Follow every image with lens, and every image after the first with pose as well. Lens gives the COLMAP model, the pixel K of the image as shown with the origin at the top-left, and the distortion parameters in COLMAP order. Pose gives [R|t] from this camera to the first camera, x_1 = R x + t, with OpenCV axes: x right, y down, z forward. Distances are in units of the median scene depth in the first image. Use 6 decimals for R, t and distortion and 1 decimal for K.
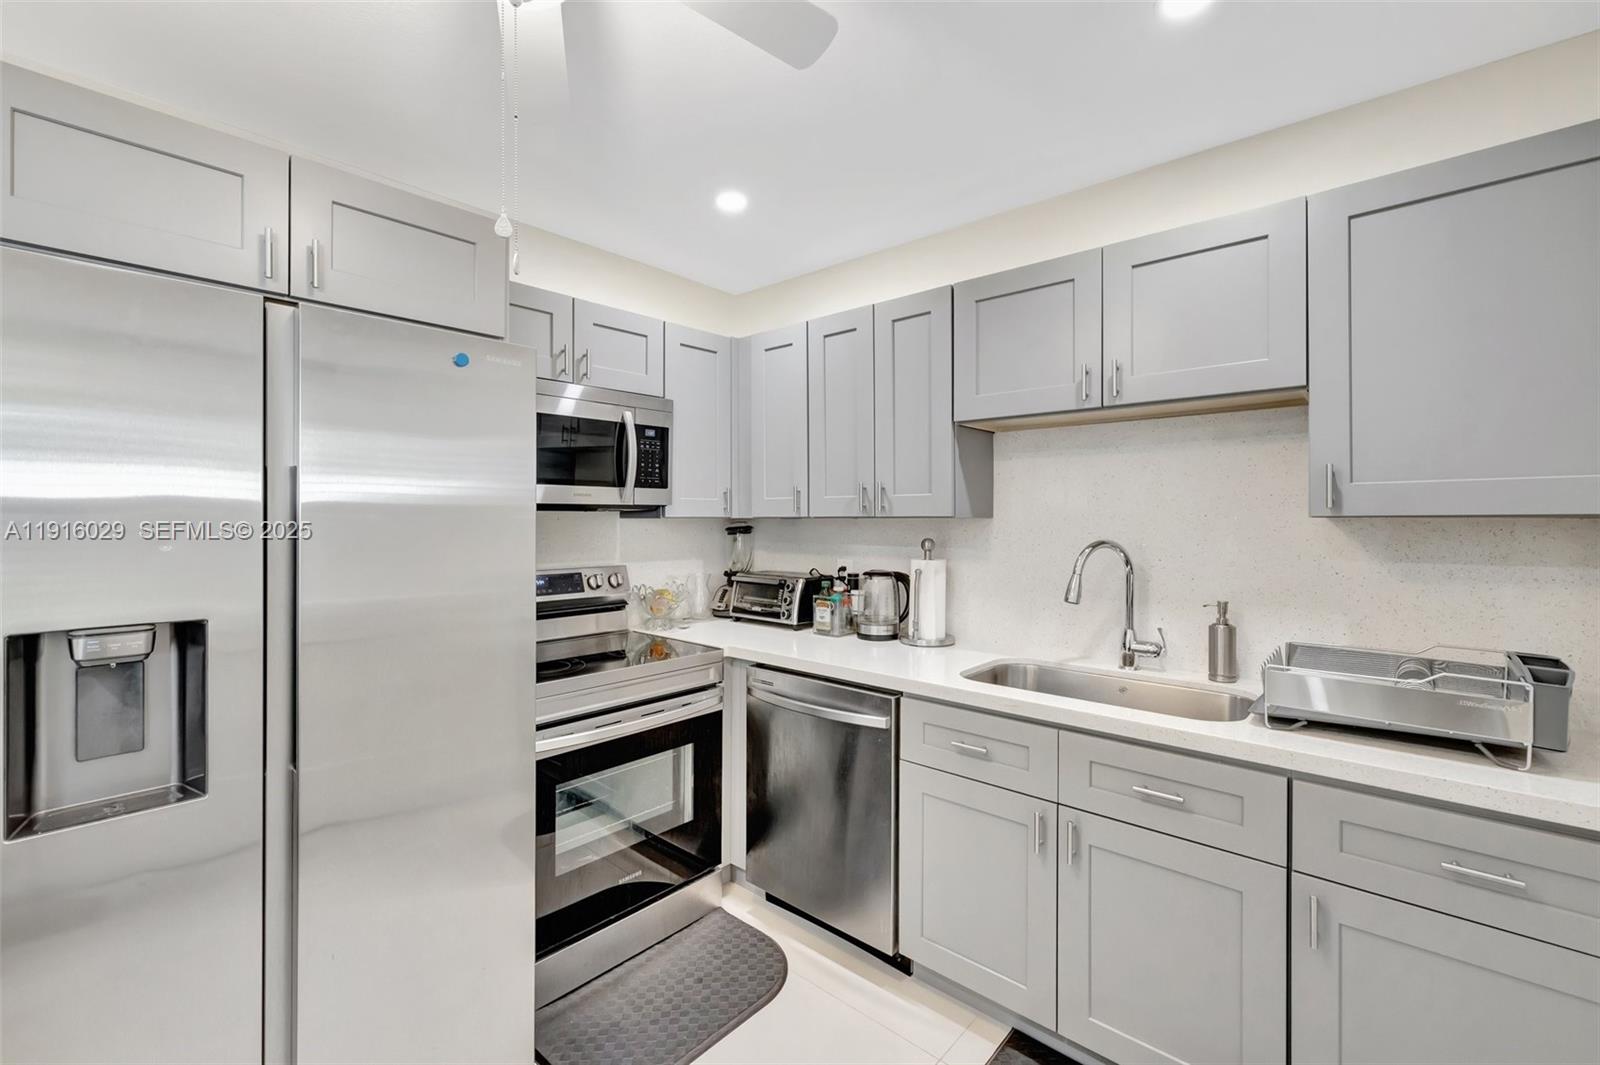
lens RADIAL K [[669.5, 0, 805.2], [0, 669.5, 524.4], [0, 0, 1]] dist [0.001882, -0.000329]
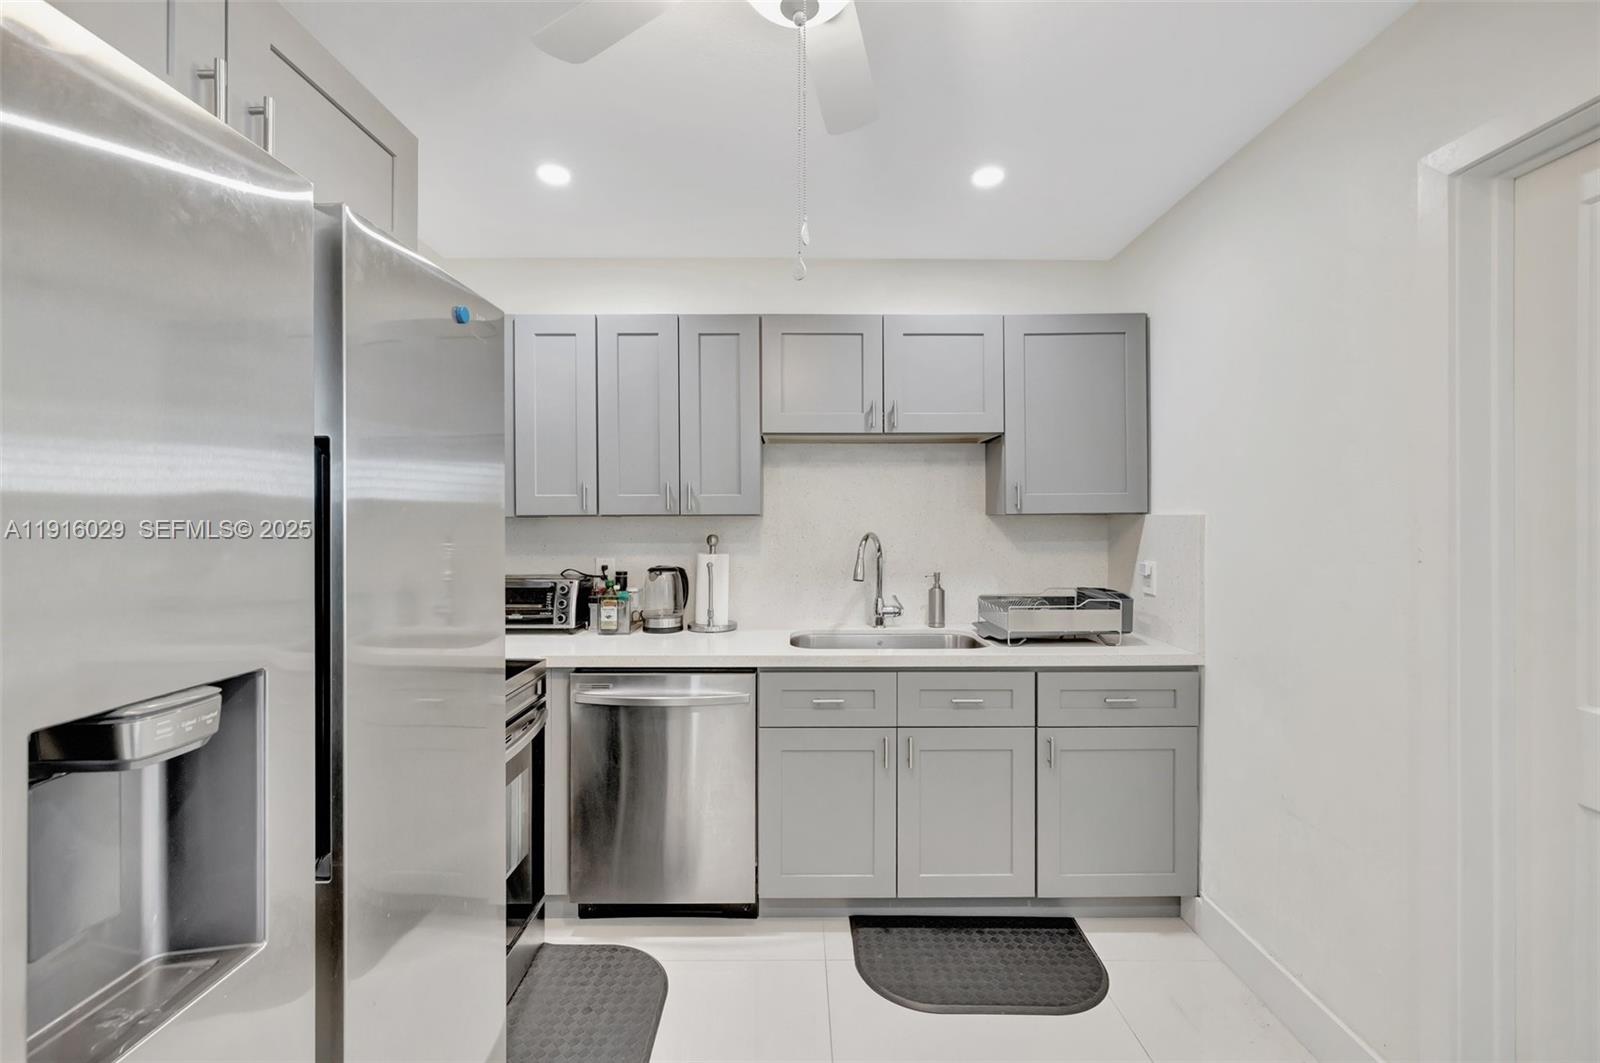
lens RADIAL K [[669.5, 0, 813.0], [0, 669.5, 519.5], [0, 0, 1]] dist [0.001882, -0.000329]
pose [[0.742685, -0.003336, 0.669632, -0.489497], [0.006603, 0.999975, -0.002341, -0.000051], [-0.669608, 0.006161, 0.742689, 0.080242]]
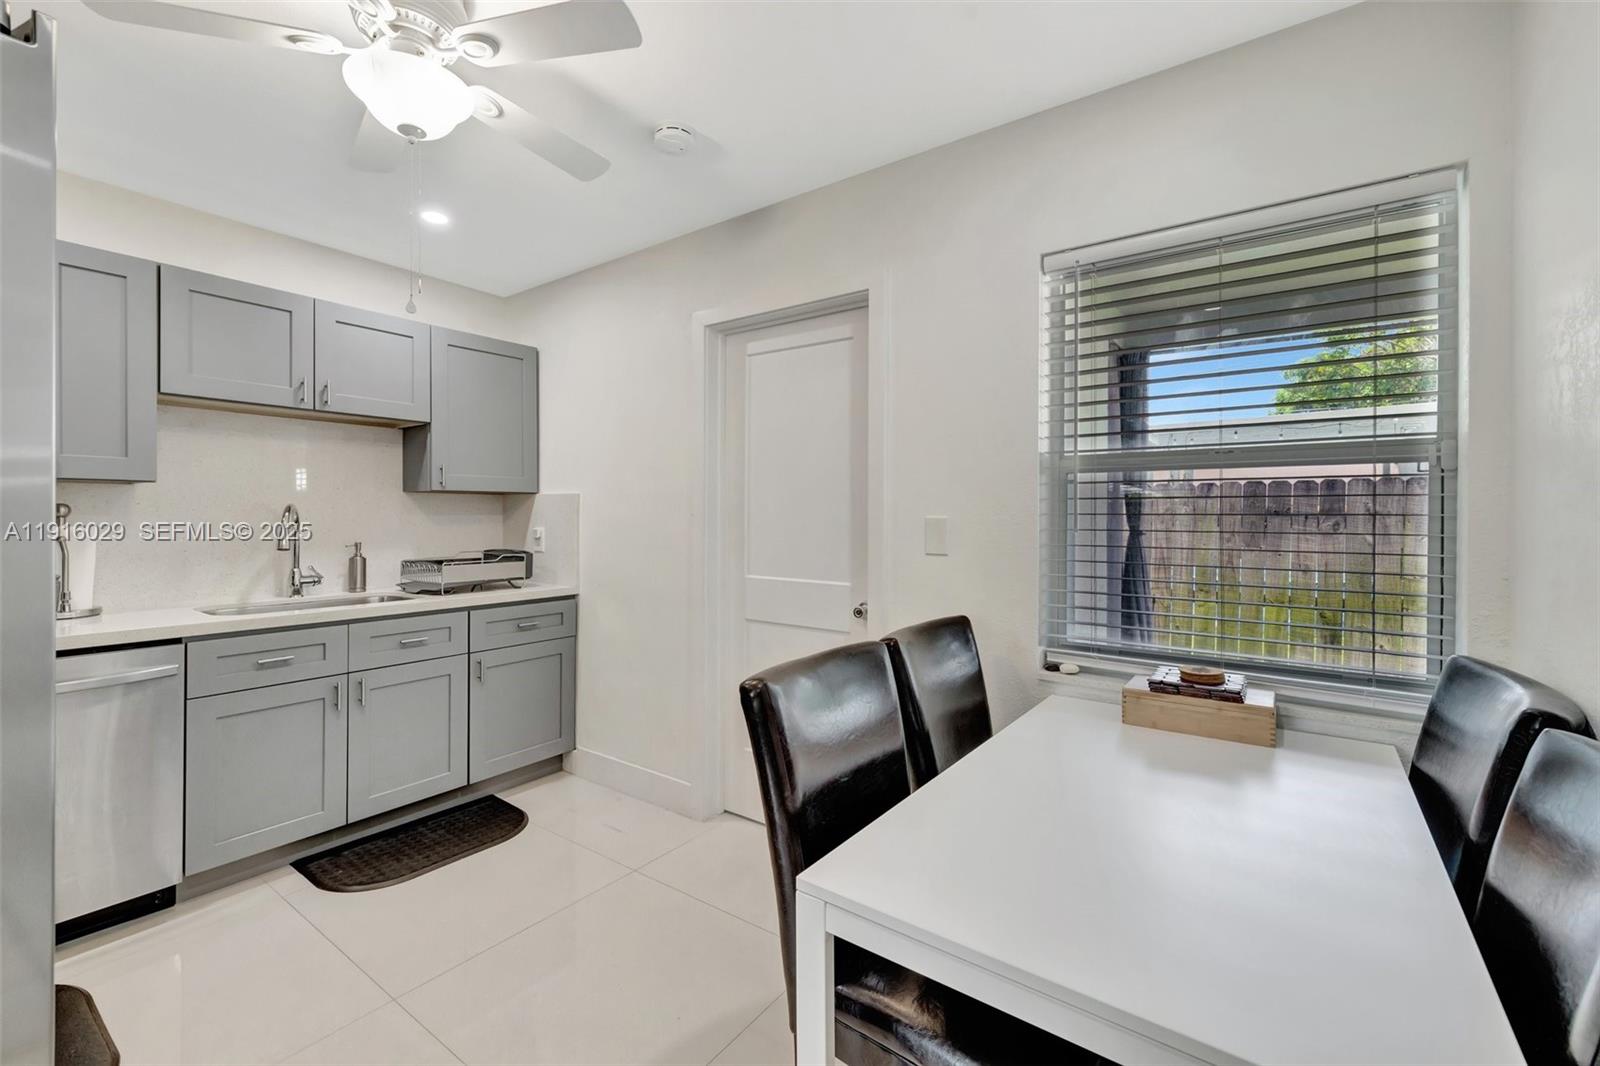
lens RADIAL K [[669.5, 0, 783.7], [0, 669.5, 517.2], [0, 0, 1]] dist [0.001882, -0.000329]
pose [[-0.084725, -0.003764, 0.996397, -0.925914], [0.001428, 0.999991, 0.003899, 0.043083], [-0.996403, 0.001753, -0.084719, 0.103655]]
